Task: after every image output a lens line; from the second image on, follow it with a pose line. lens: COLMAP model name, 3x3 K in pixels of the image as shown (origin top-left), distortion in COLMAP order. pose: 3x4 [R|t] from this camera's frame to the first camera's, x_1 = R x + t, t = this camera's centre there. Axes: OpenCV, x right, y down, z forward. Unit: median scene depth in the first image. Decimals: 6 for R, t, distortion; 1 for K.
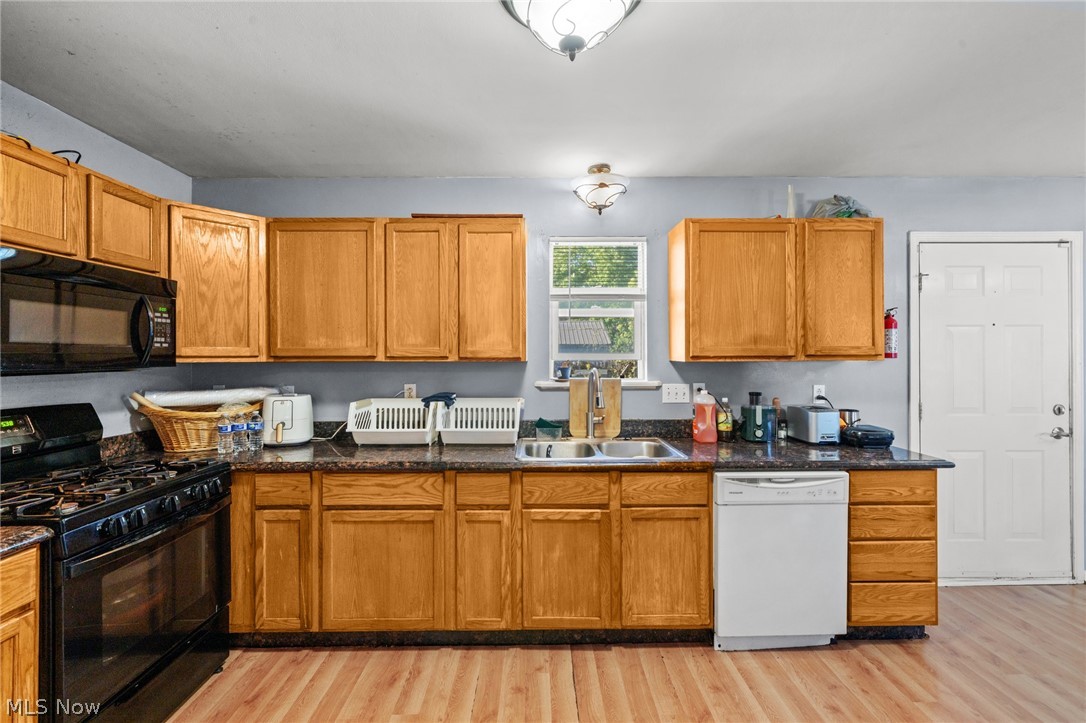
lens RADIAL K [[471.6, 0, 543.9], [0, 471.6, 354.0], [0, 0, 1]] dist [-0.000378, -0.000139]
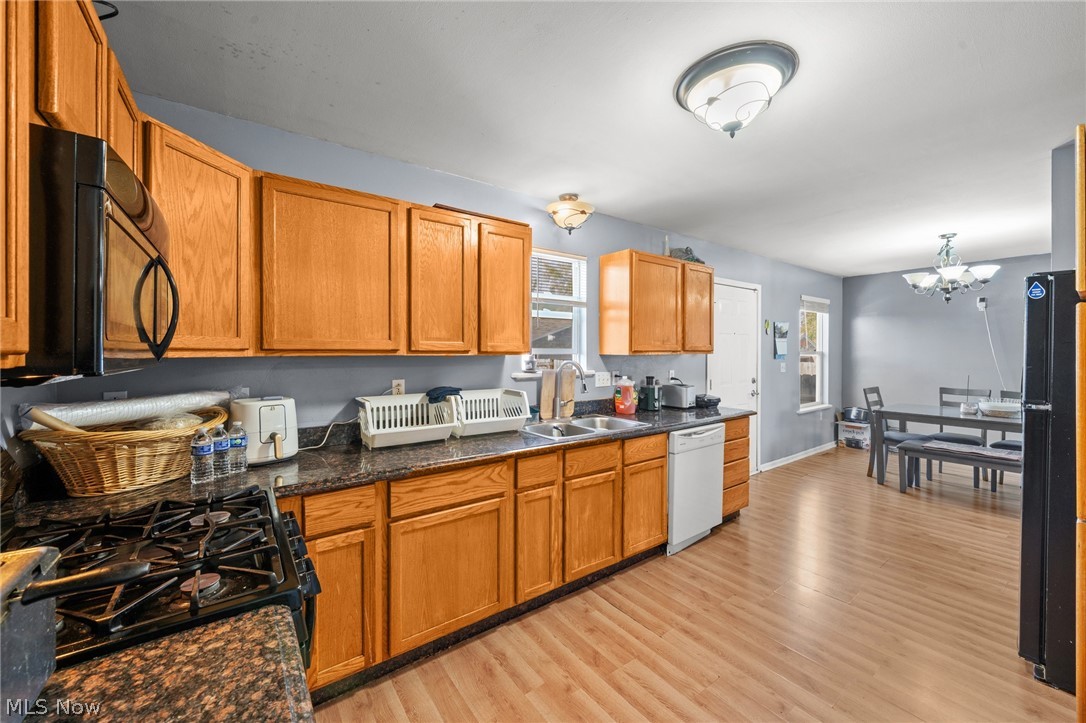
lens RADIAL K [[417.5, 0, 543.6], [0, 417.5, 353.7], [0, 0, 1]] dist [-0.000839, -0.000040]
pose [[0.814002, -0.001115, 0.580861, -0.615483], [-0.004146, 0.999962, 0.007730, 0.004436], [-0.580847, -0.008700, 0.813966, 0.174880]]
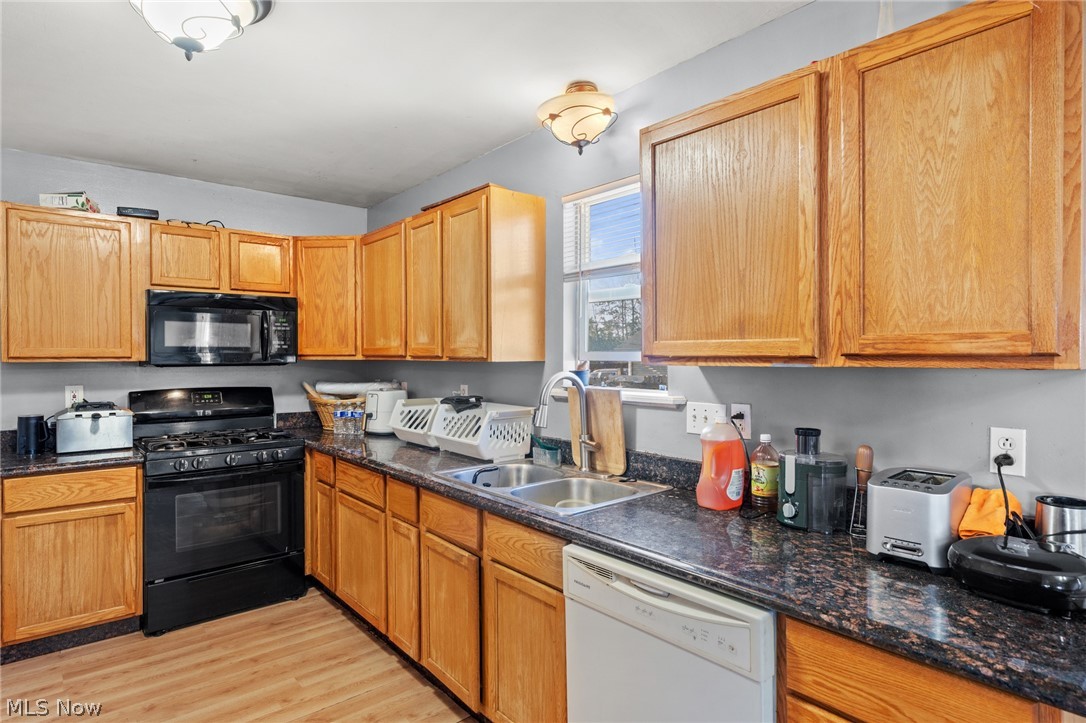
lens RADIAL K [[593.0, 0, 543.0], [0, 593.0, 361.5], [0, 0, 1]] dist [0.002992, 0.000585]
pose [[0.634374, 0.010246, -0.772958, 0.843809], [0.002069, 0.999886, 0.014952, -0.000295], [0.773023, -0.011084, 0.634281, 0.429181]]
